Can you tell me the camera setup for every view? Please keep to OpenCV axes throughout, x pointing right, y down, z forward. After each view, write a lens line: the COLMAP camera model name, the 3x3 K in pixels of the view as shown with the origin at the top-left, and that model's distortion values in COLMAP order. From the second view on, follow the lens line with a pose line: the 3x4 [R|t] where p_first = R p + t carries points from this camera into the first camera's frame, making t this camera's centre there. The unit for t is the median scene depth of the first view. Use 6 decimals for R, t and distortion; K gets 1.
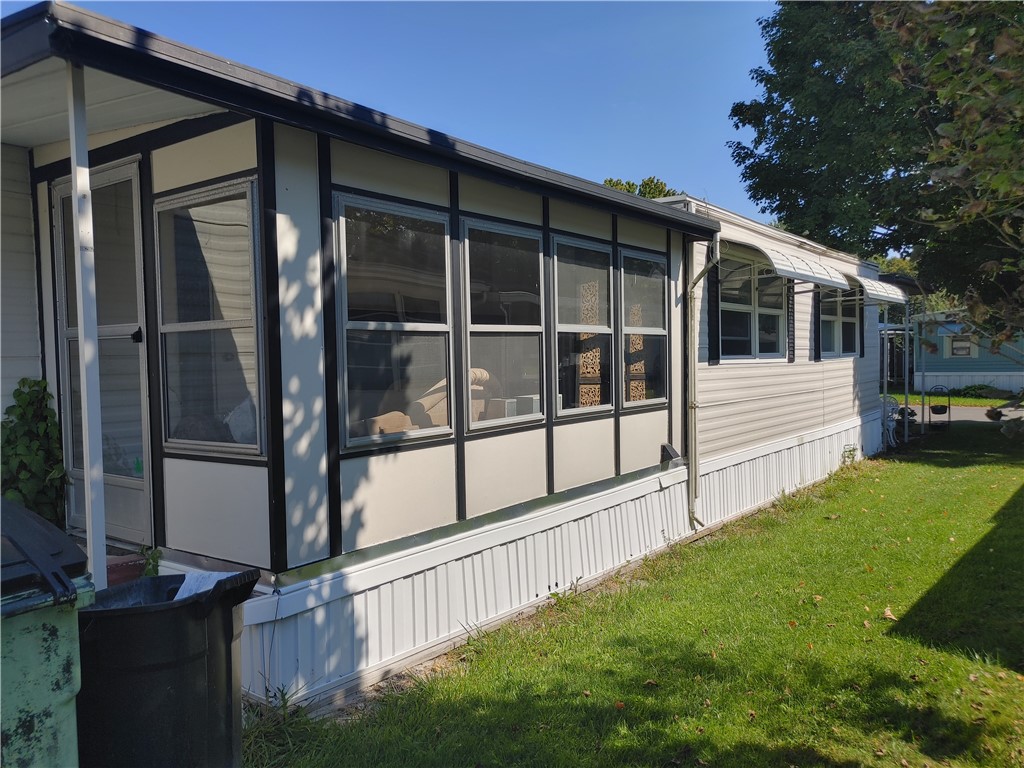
lens RADIAL K [[785.4, 0, 509.6], [0, 785.4, 397.6], [0, 0, 1]] dist [0.050844, -0.044386]
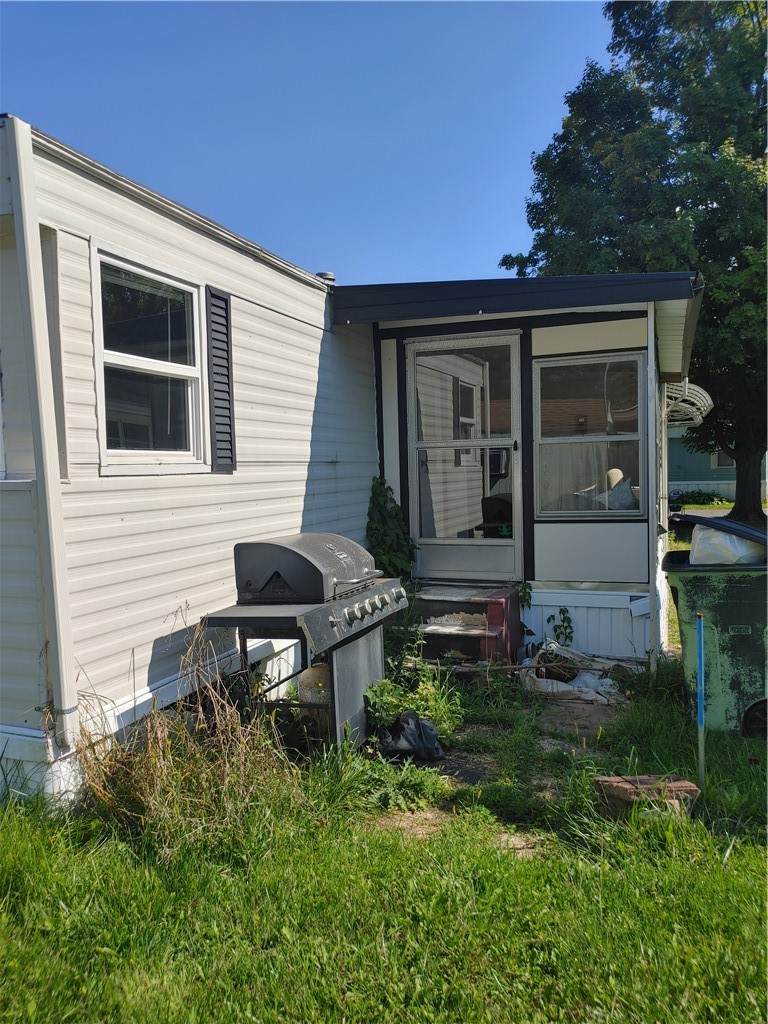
lens RADIAL K [[785.4, 0, 380.6], [0, 785.4, 513.3], [0, 0, 1]] dist [0.050844, -0.044386]
pose [[0.958816, -0.016688, 0.283536, -1.165676], [0.016520, 0.999859, 0.002986, 0.045933], [-0.283546, 0.001821, 0.958957, -0.409587]]
